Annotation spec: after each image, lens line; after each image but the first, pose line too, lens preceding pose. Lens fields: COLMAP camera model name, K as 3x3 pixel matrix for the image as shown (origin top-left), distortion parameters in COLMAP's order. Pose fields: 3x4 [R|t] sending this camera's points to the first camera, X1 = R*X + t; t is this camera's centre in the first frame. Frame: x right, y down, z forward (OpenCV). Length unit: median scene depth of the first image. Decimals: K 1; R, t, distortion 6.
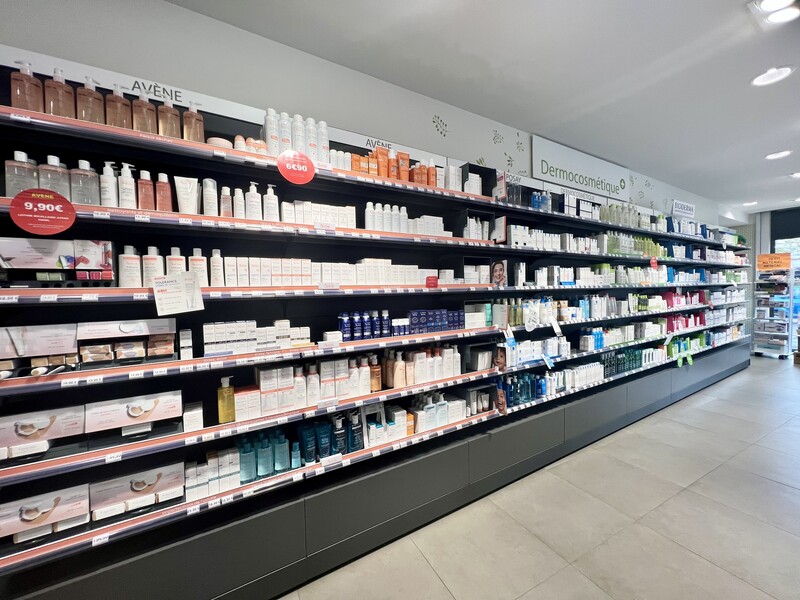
lens RADIAL K [[319.6, 0, 407.0], [0, 319.6, 297.4], [0, 0, 1]] dist [0.002455, 0.000264]
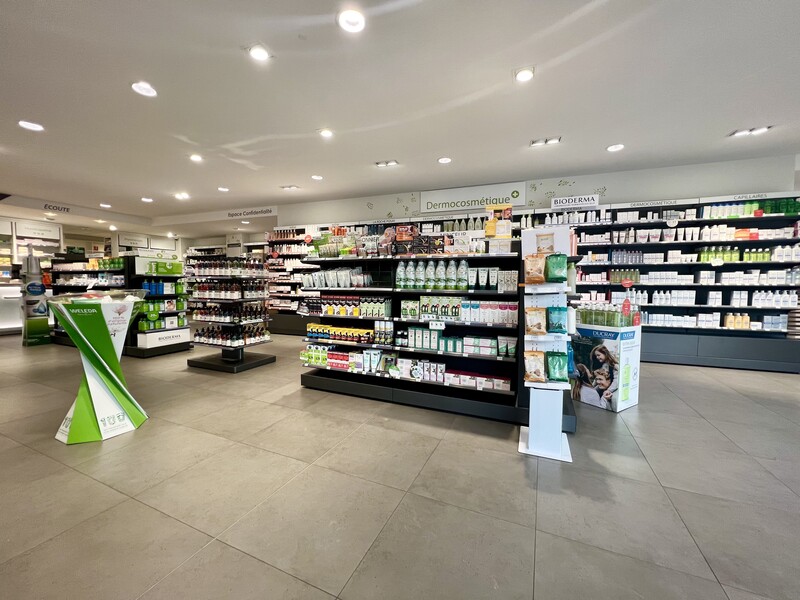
lens RADIAL K [[319.6, 0, 407.0], [0, 319.6, 297.4], [0, 0, 1]] dist [0.002455, 0.000264]
pose [[0.603725, 0.056614, -0.795180, 4.649210], [-0.046648, 0.998275, 0.035657, 0.204115], [0.795826, 0.015567, 0.605325, -0.642490]]
